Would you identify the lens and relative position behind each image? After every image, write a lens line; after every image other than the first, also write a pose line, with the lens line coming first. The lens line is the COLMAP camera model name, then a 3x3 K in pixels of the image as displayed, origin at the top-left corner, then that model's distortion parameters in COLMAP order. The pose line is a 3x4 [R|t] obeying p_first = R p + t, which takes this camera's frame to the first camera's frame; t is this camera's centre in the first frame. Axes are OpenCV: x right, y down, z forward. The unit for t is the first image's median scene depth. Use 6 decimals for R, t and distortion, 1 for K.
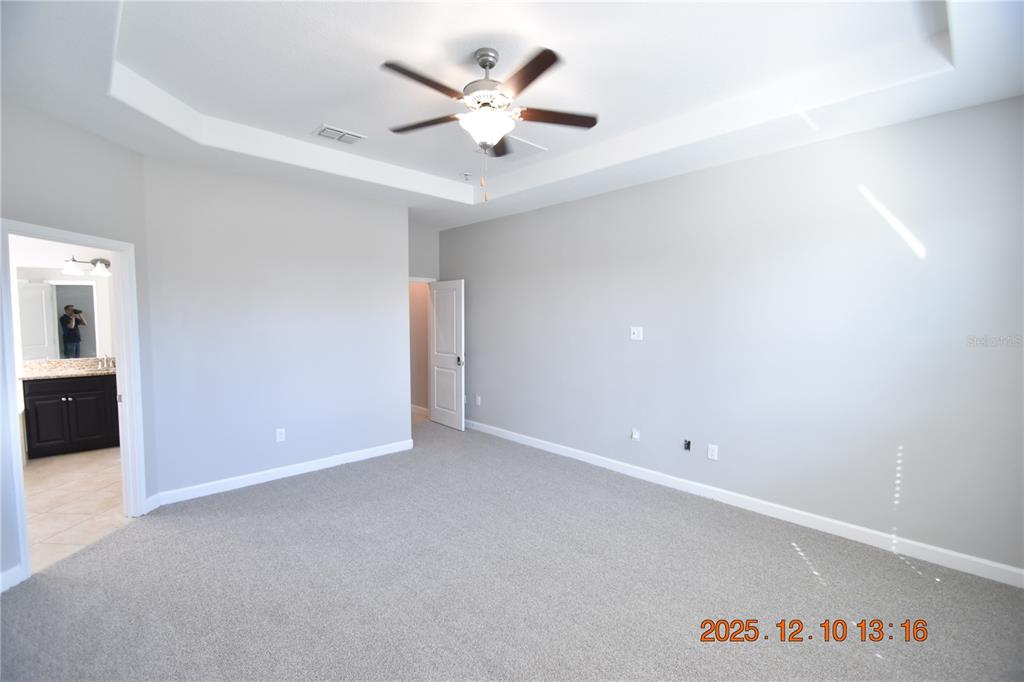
lens RADIAL K [[451.1, 0, 512.0], [0, 451.1, 341.0], [0, 0, 1]] dist [0.001709, -0.007386]
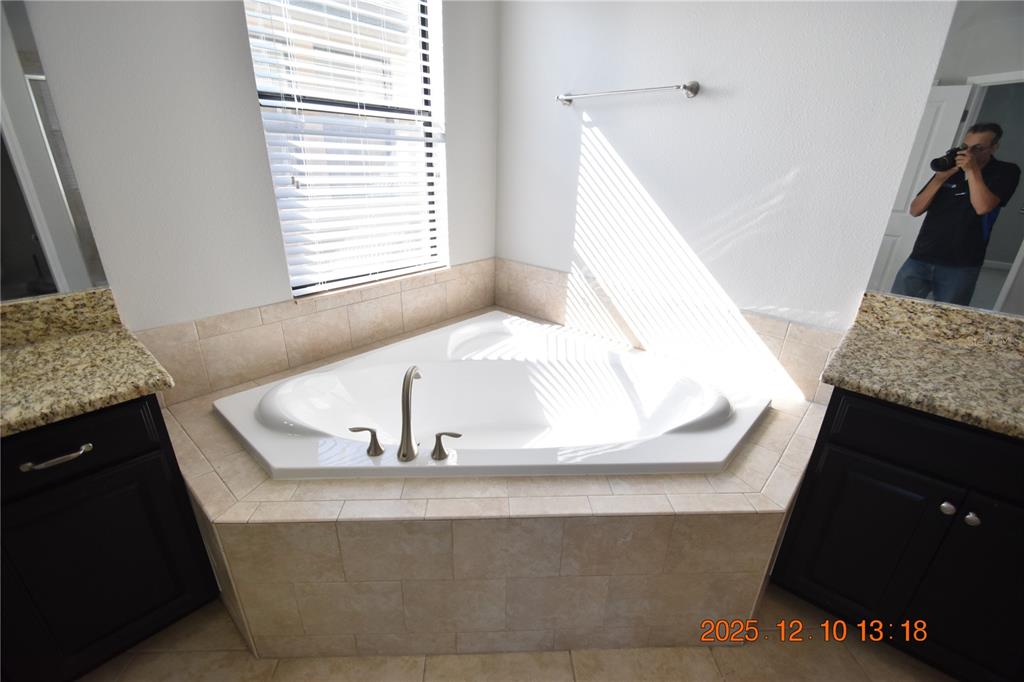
lens RADIAL K [[451.1, 0, 512.0], [0, 451.1, 341.0], [0, 0, 1]] dist [0.001709, -0.007386]
pose [[0.074215, 0.383577, -0.920522, -0.862201], [-0.074767, 0.922610, 0.378419, -0.025395], [0.994436, 0.040741, 0.097150, 0.770943]]
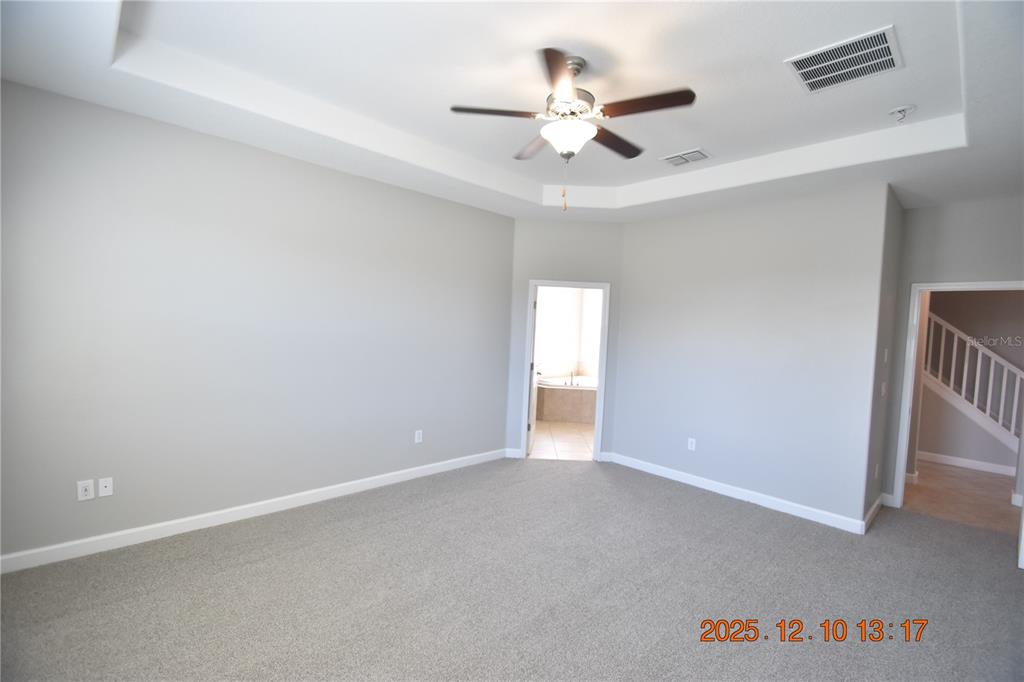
lens RADIAL K [[446.0, 0, 510.4], [0, 446.0, 343.3], [0, 0, 1]] dist [0.002312, -0.000350]
pose [[0.002427, 0.033841, -0.999424, 0.496572], [-0.098872, 0.994538, 0.033436, -0.022836], [0.995097, 0.098734, 0.005760, 0.489727]]
